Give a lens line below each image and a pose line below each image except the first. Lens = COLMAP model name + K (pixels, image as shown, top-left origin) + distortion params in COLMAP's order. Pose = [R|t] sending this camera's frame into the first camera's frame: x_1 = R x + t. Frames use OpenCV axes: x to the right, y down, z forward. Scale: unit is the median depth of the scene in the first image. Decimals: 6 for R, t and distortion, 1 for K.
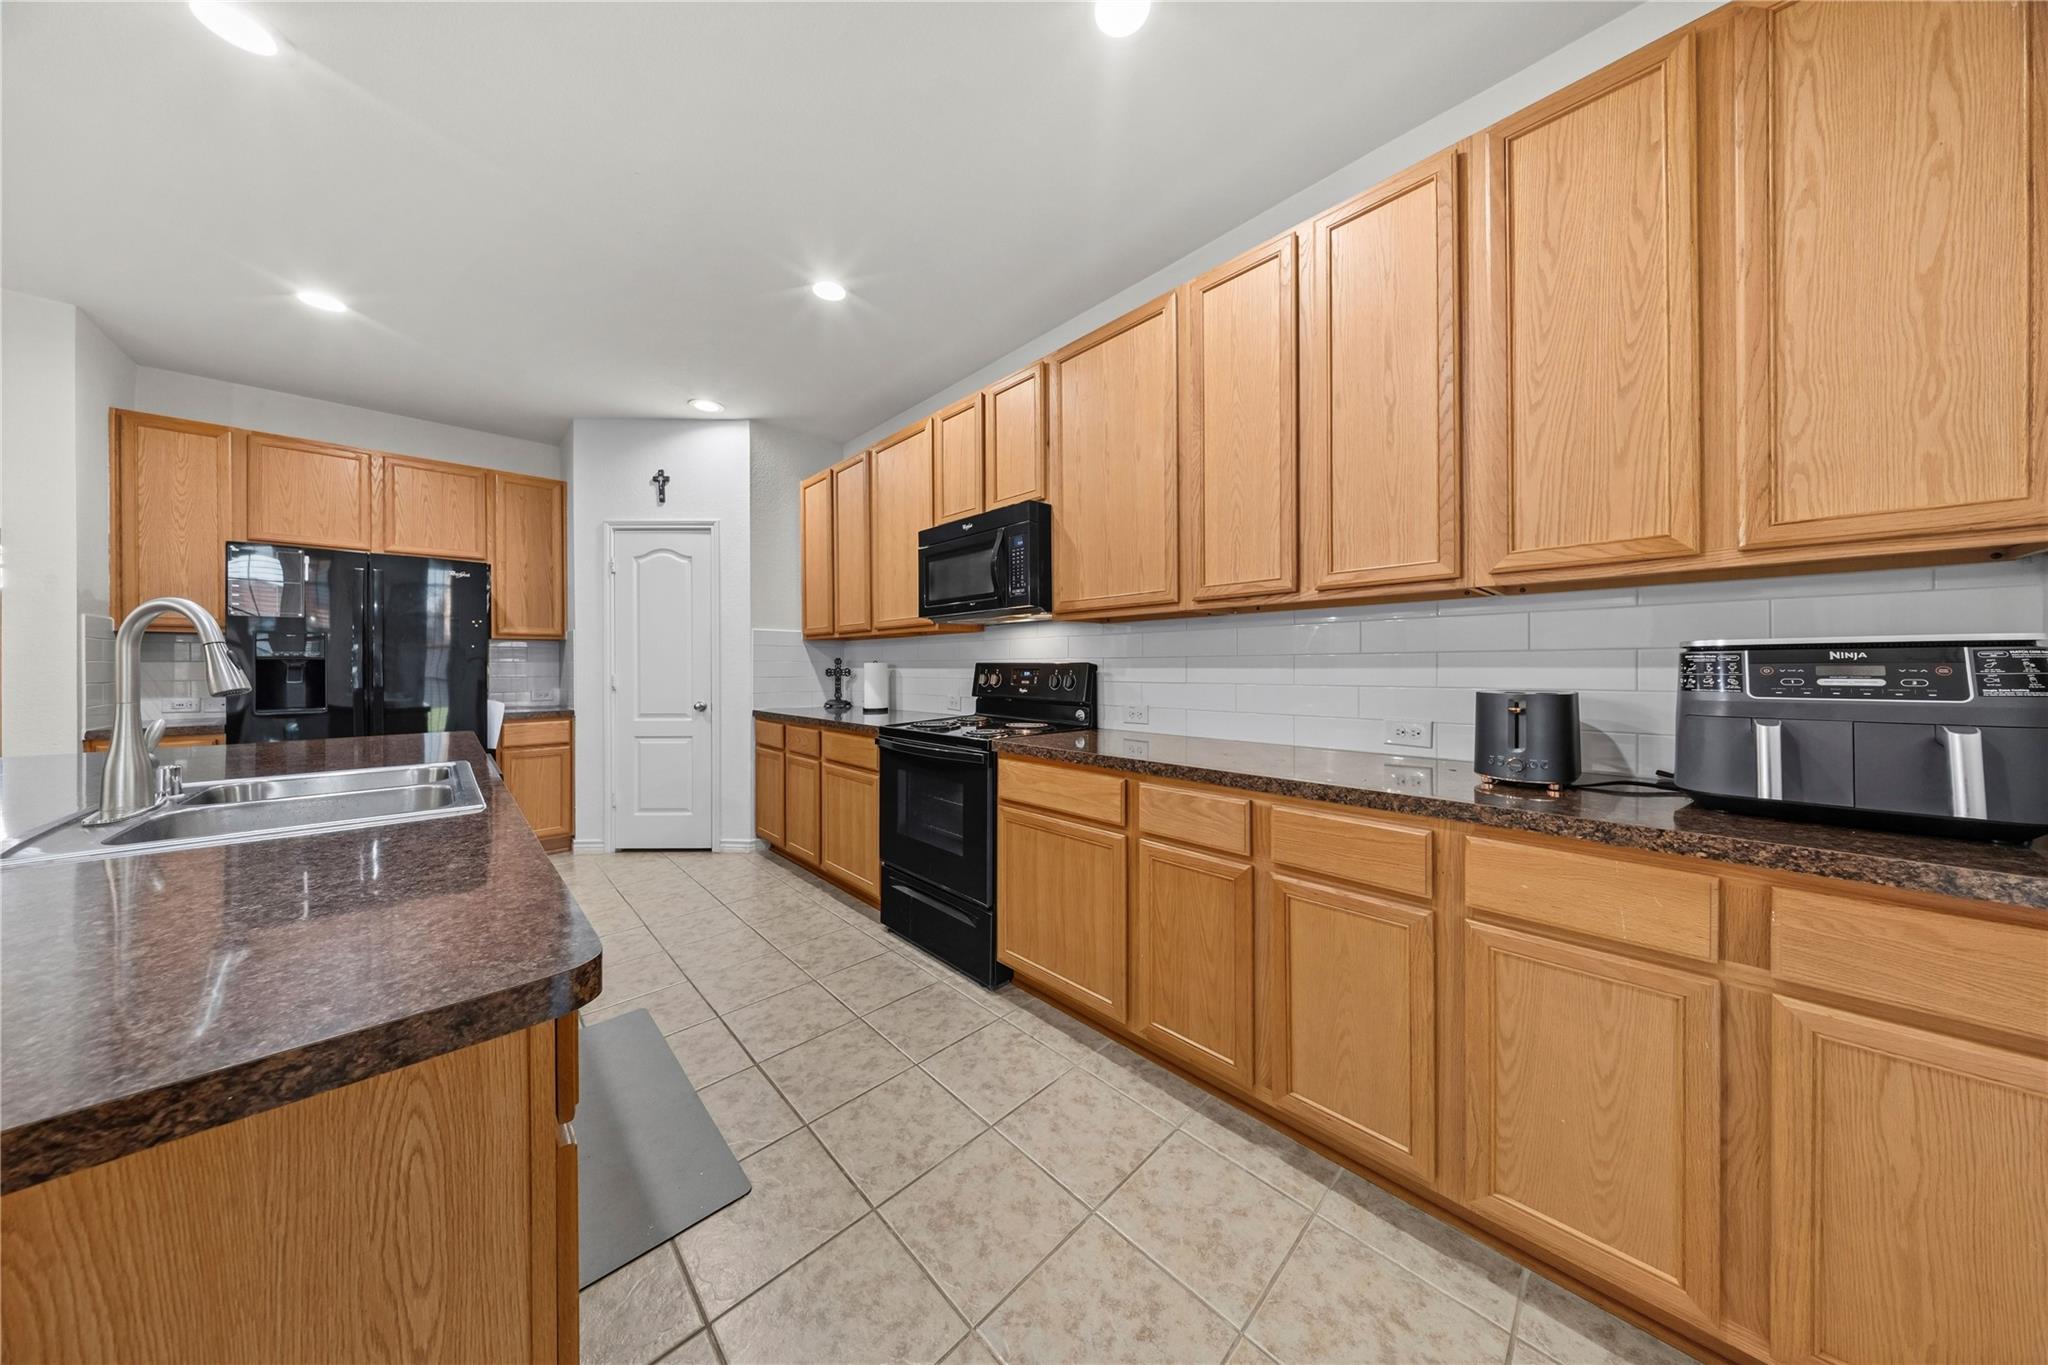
lens RADIAL K [[605.7, 0, 1023.3], [0, 605.7, 665.7], [0, 0, 1]] dist [-0.000750, -0.000020]
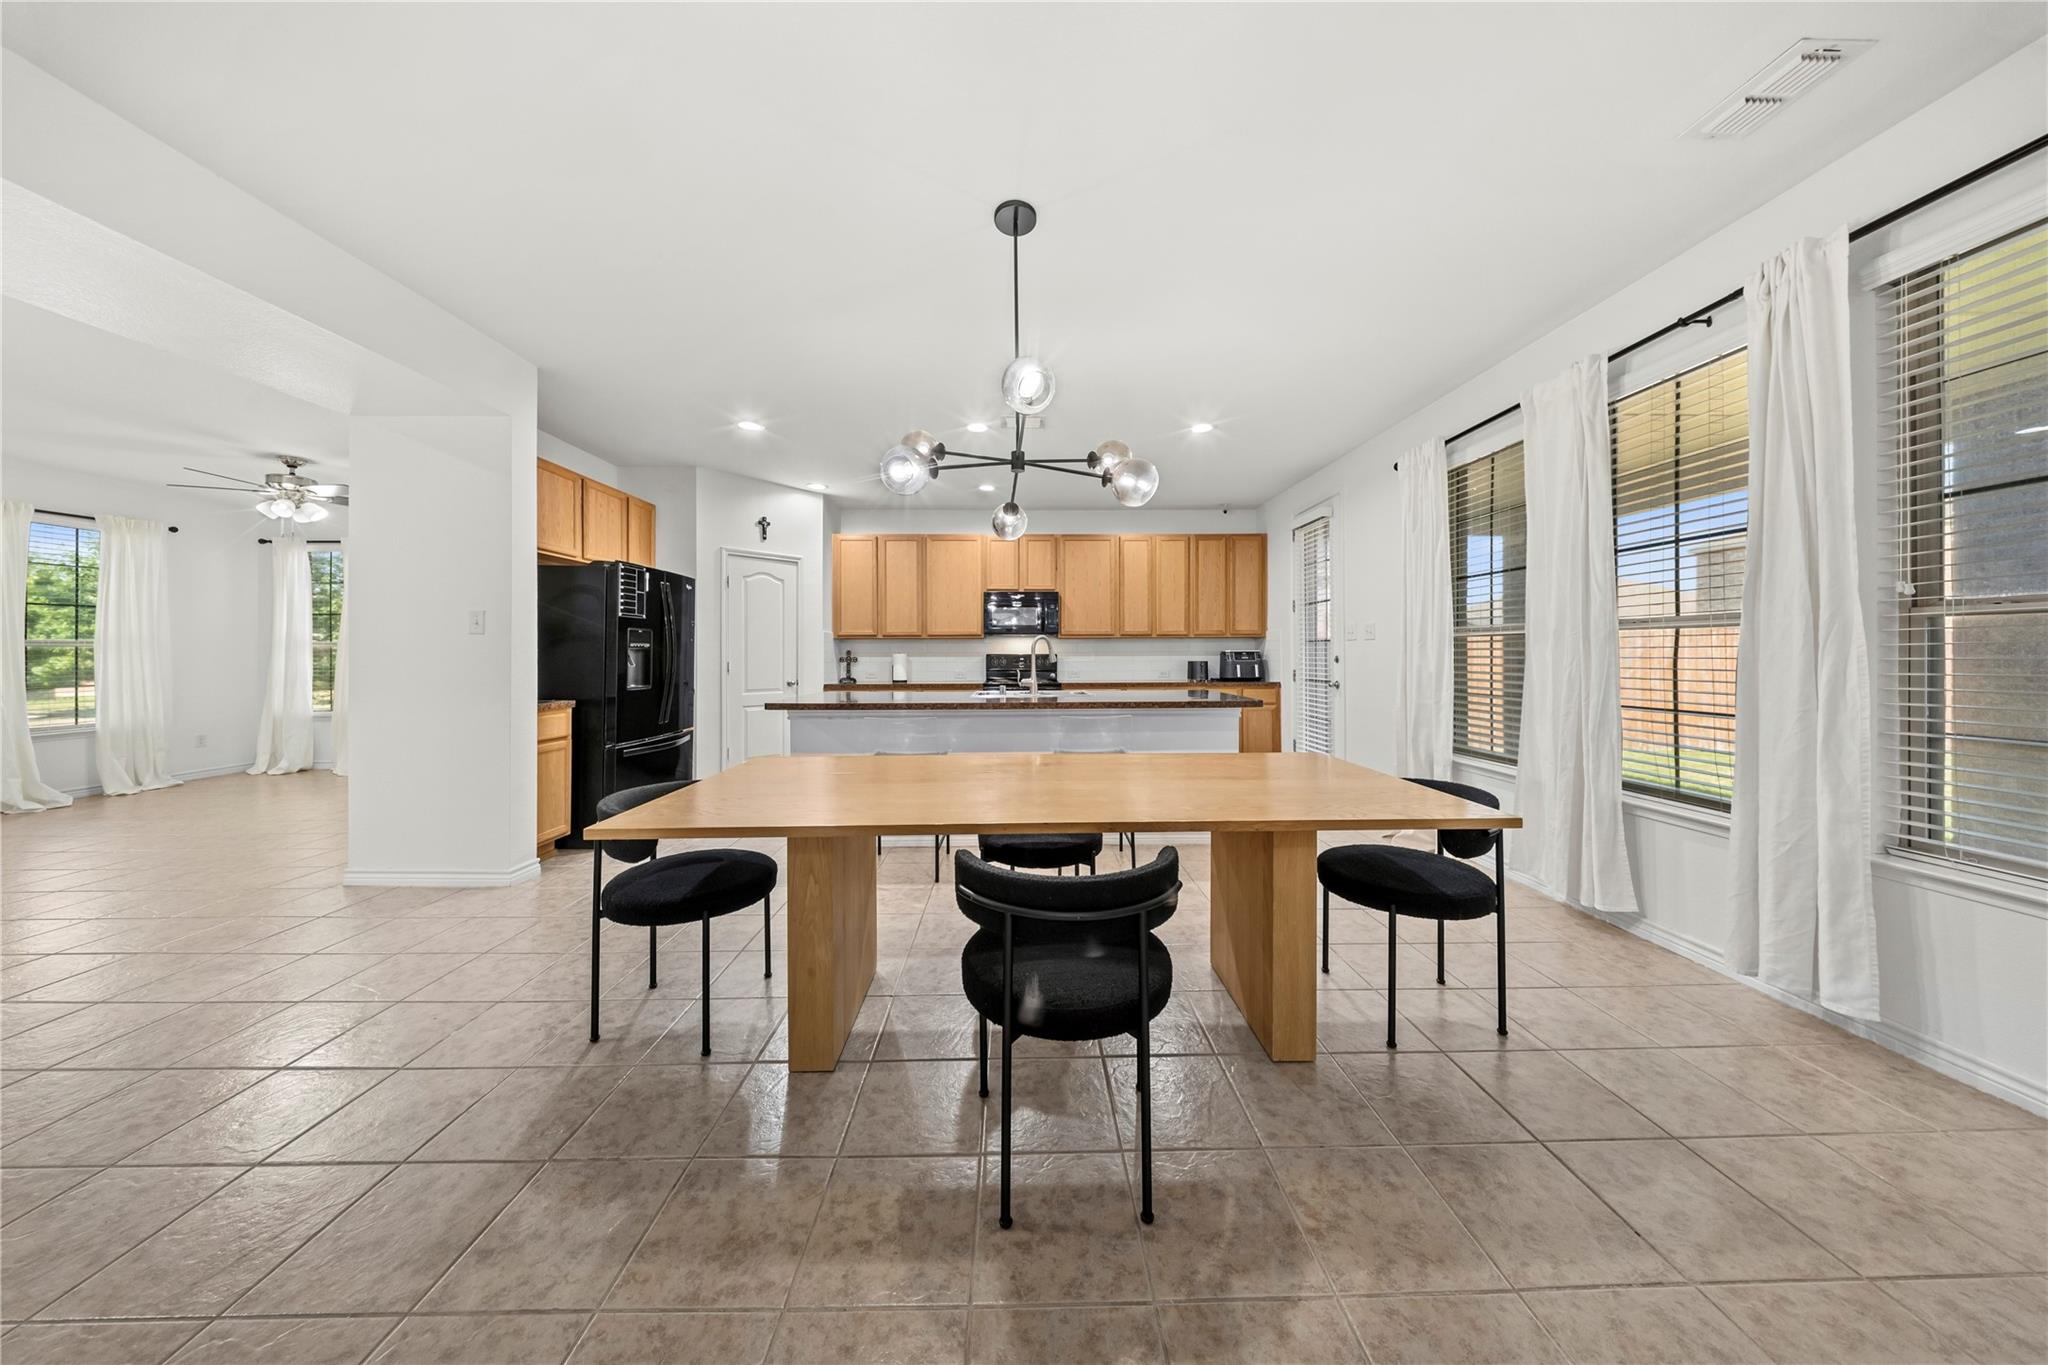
lens RADIAL K [[605.7, 0, 1023.8], [0, 605.7, 663.2], [0, 0, 1]] dist [-0.000750, -0.000020]
pose [[0.684061, -0.005524, 0.729404, -1.553946], [-0.000171, 0.999970, 0.007733, 0.010800], [-0.729425, -0.005415, 0.684040, -0.531491]]
